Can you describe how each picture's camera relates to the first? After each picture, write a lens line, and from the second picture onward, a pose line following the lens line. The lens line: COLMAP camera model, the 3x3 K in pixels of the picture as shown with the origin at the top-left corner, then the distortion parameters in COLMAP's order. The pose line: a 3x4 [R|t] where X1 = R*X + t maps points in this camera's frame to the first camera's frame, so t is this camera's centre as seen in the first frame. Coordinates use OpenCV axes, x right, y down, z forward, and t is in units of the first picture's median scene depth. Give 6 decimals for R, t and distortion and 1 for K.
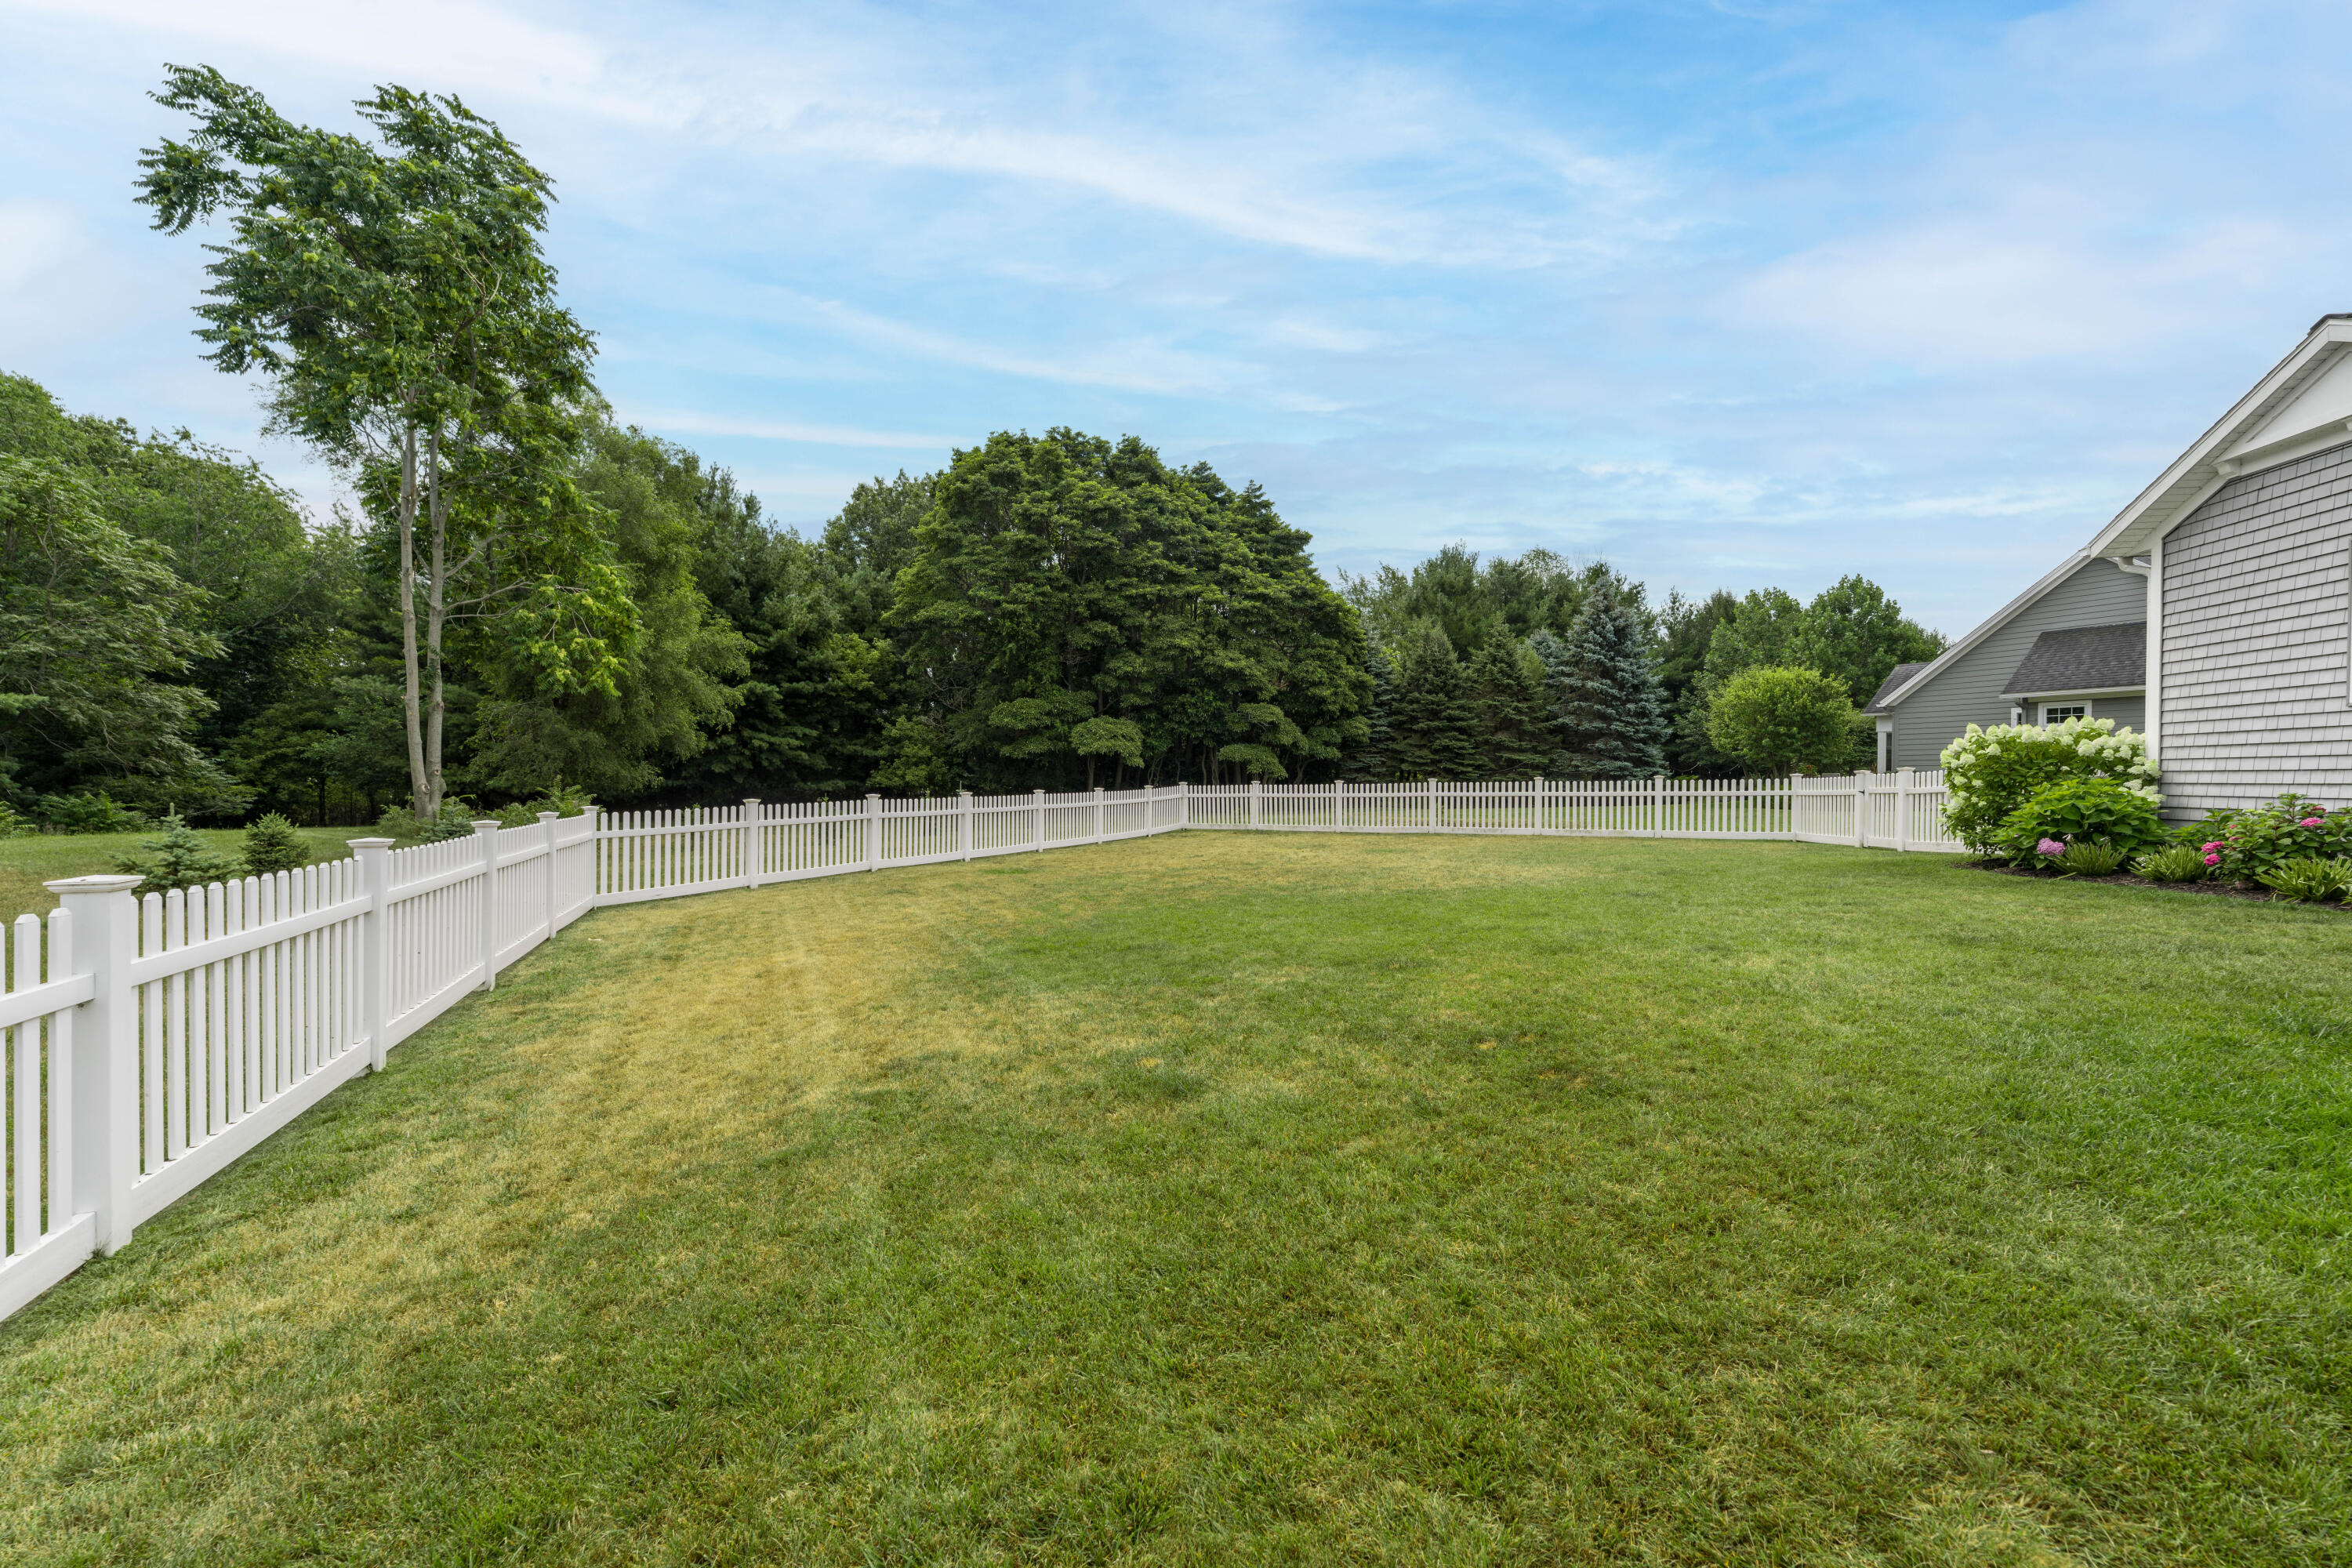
lens RADIAL K [[943.4, 0, 1174.2], [0, 943.4, 787.4], [0, 0, 1]] dist [0.000278, 0.000050]
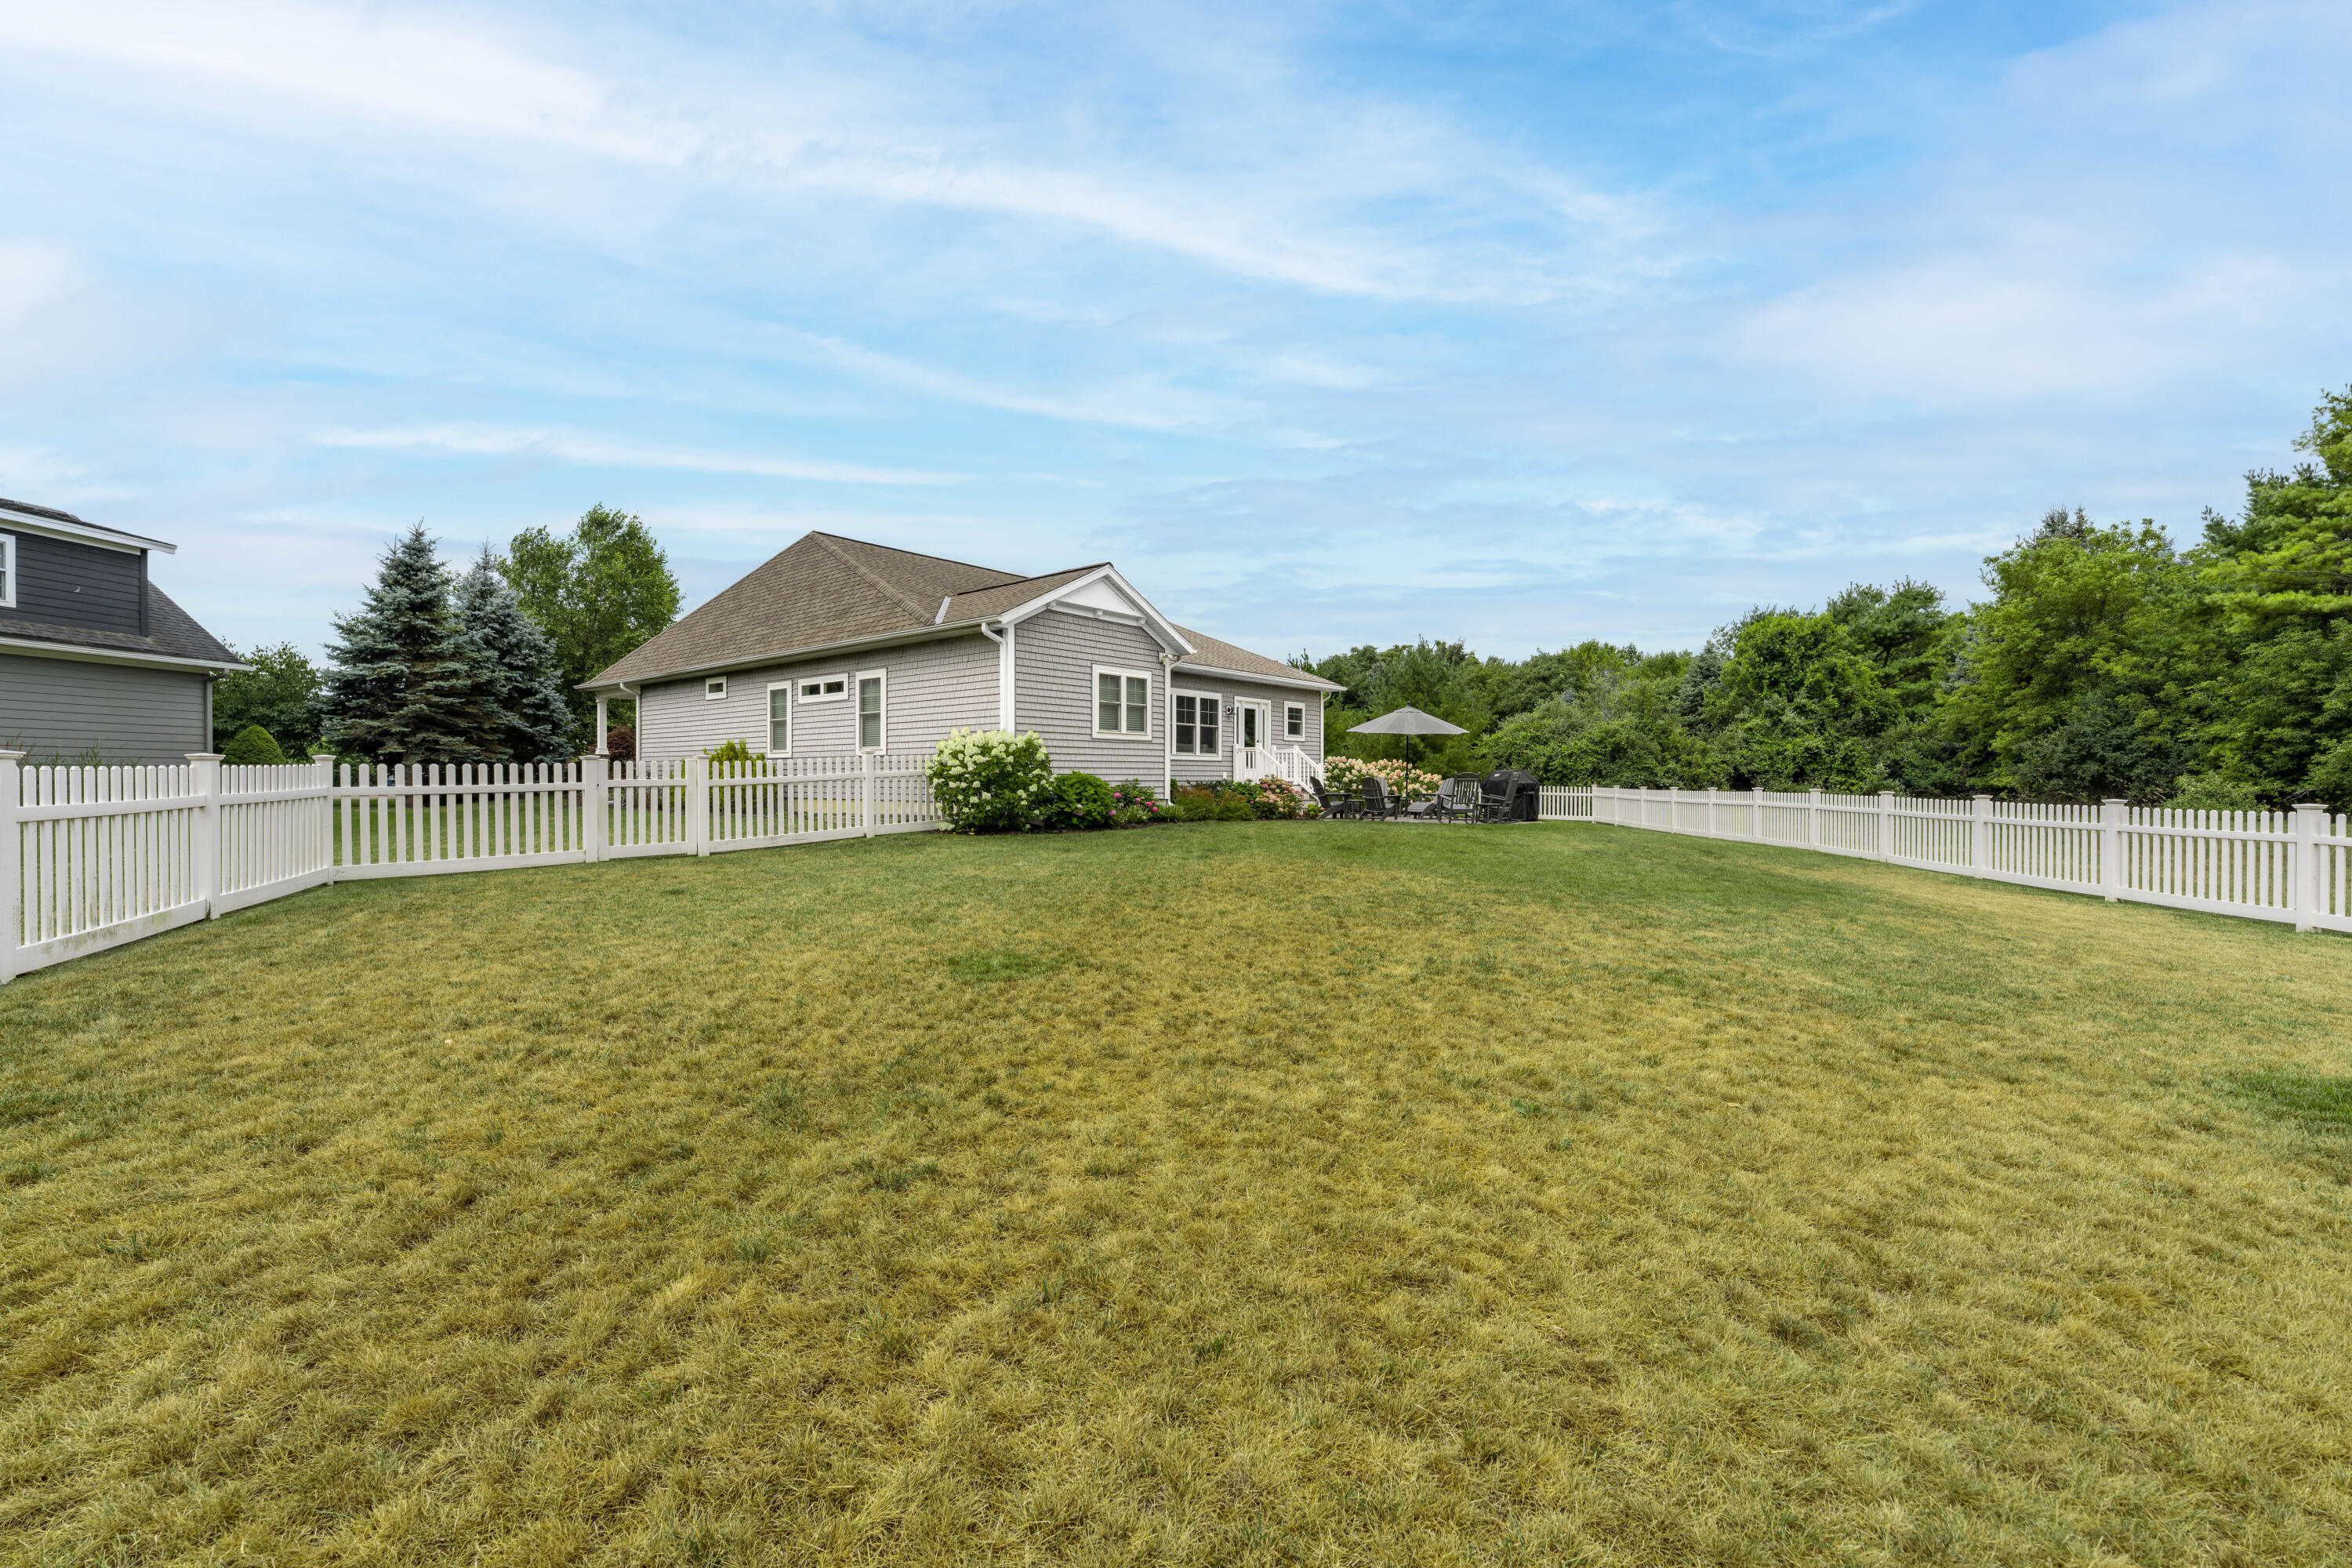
lens RADIAL K [[943.4, 0, 1174.2], [0, 943.4, 787.4], [0, 0, 1]] dist [0.000278, 0.000050]
pose [[-0.865360, -0.004262, 0.501133, -0.016227], [0.003576, 0.999886, 0.014680, -0.004594], [-0.501138, 0.014496, -0.865246, 2.445317]]
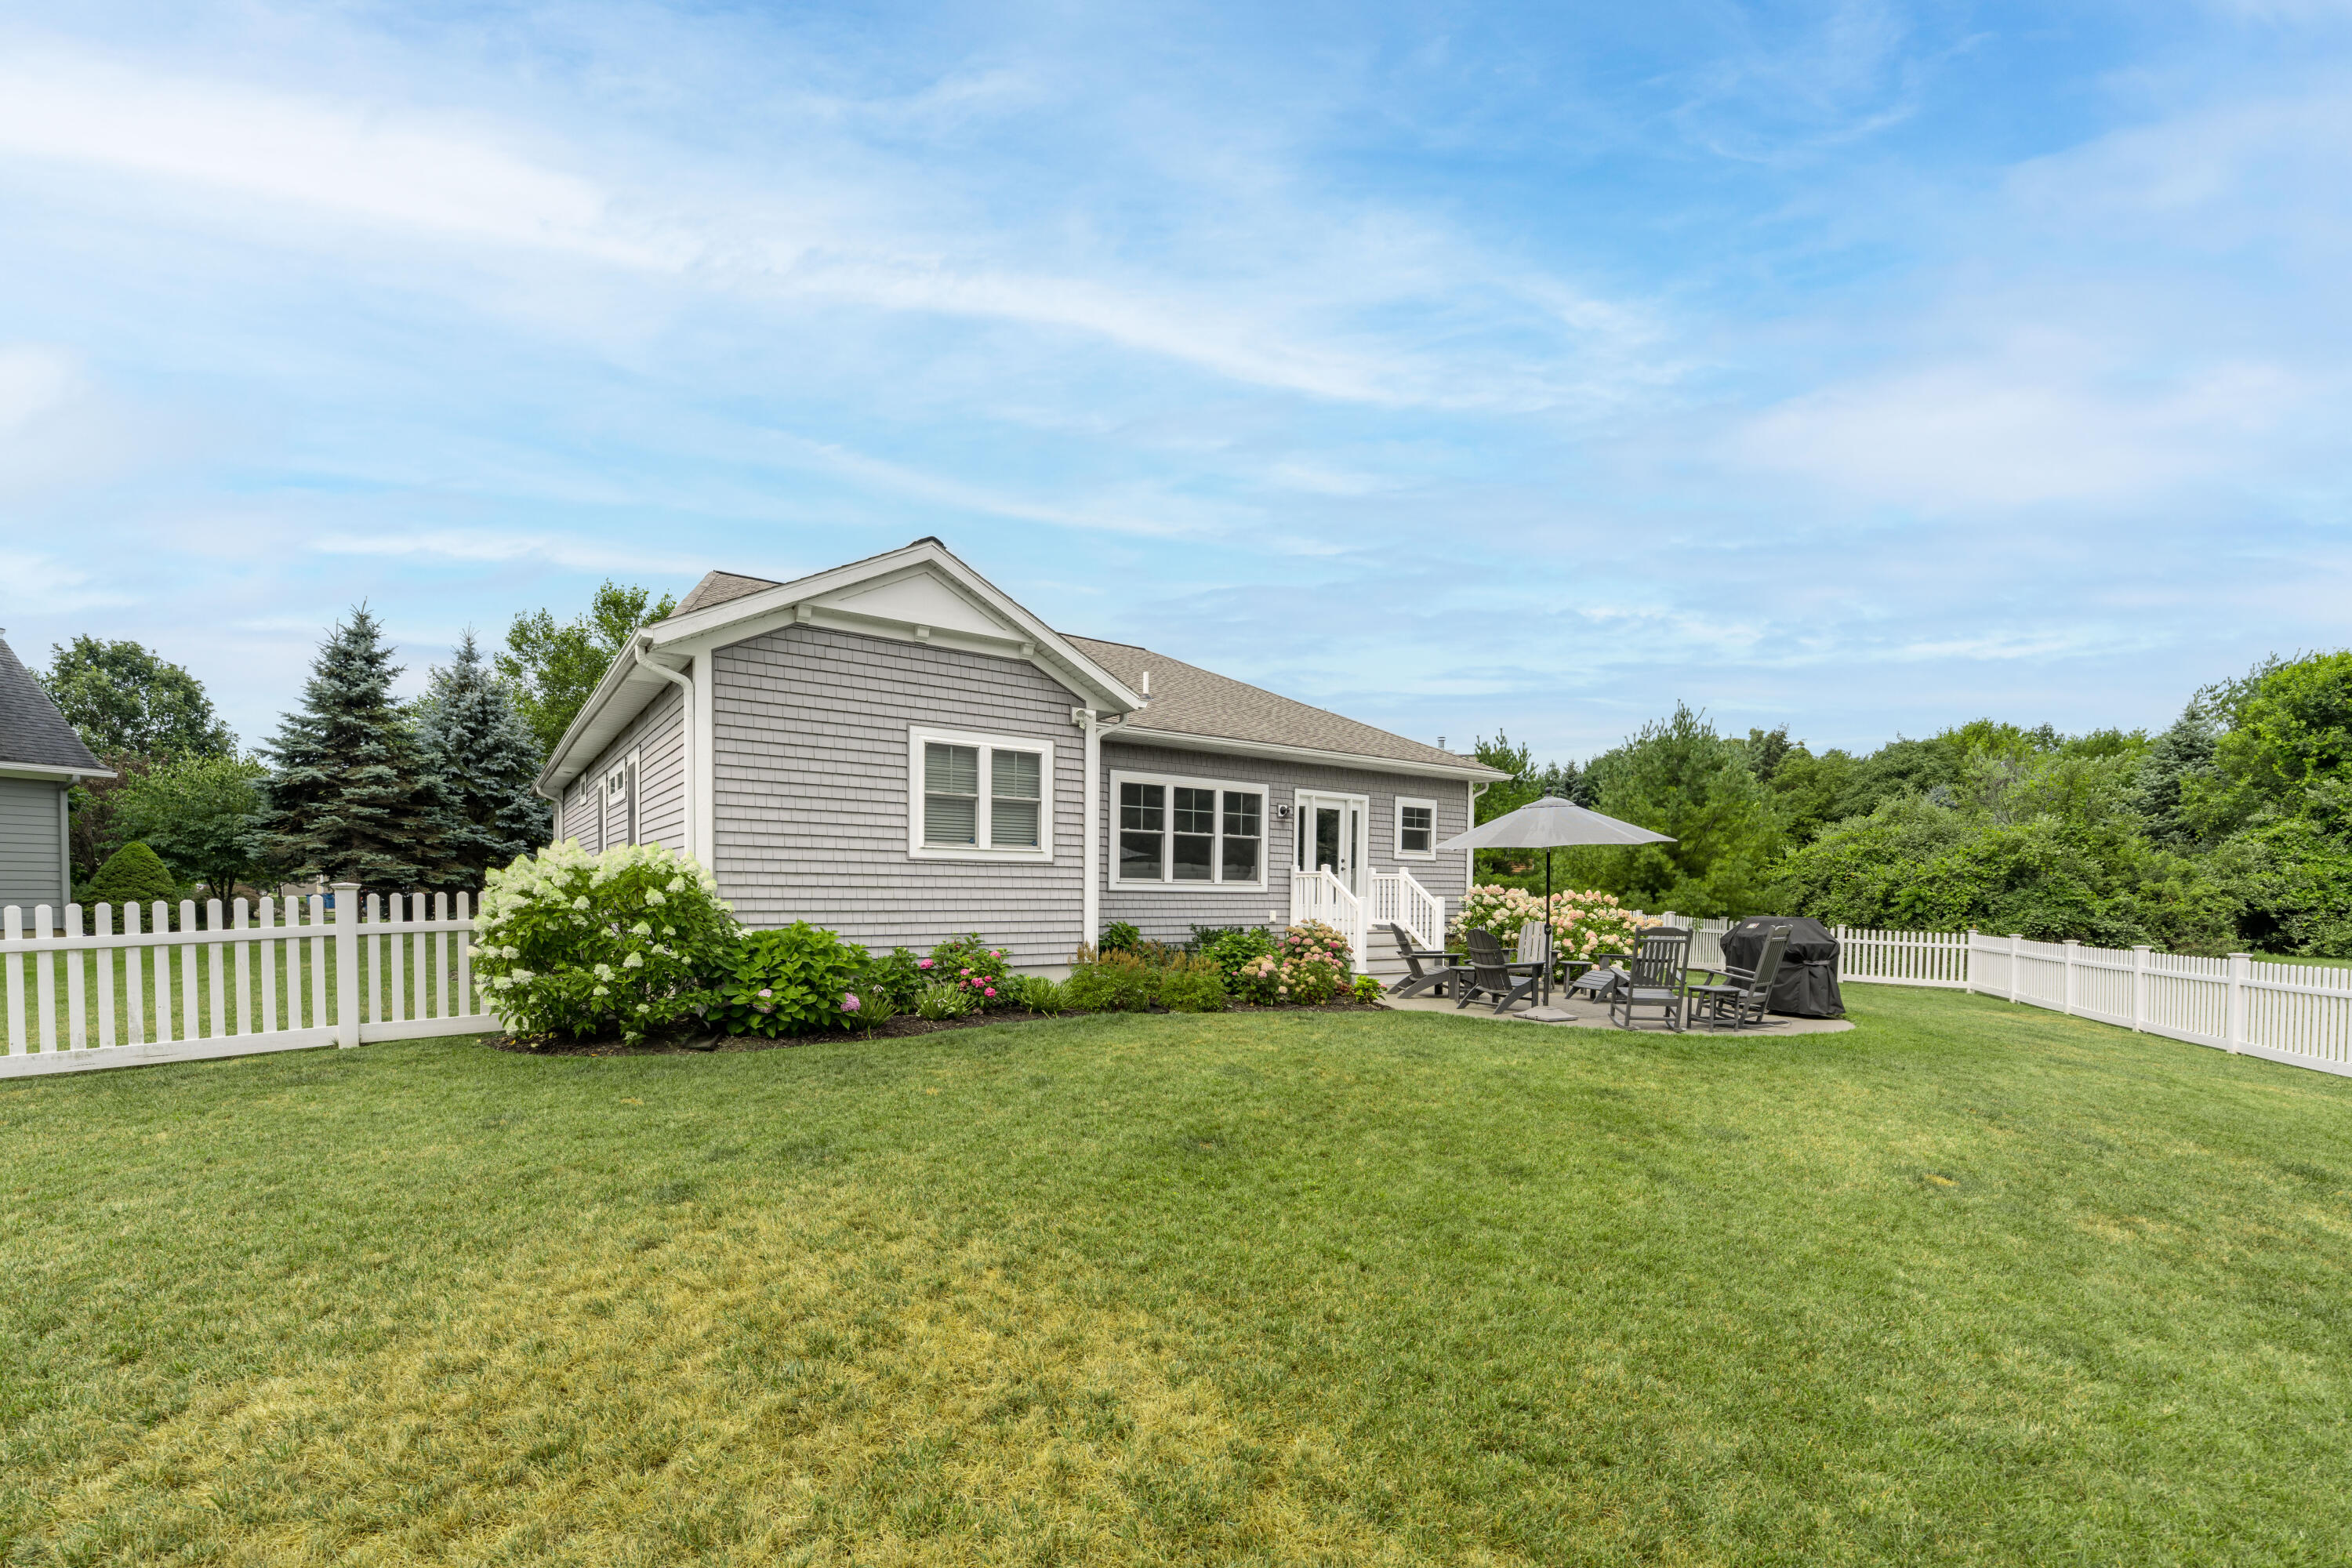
lens RADIAL K [[989.5, 0, 1176.5], [0, 989.5, 925.5], [0, 0, 1]] dist [-0.000514, -0.000203]
pose [[-0.703817, -0.029281, 0.709777, 0.072850], [-0.005105, 0.999333, 0.036163, -0.042564], [-0.710363, 0.021829, -0.703497, 1.448762]]
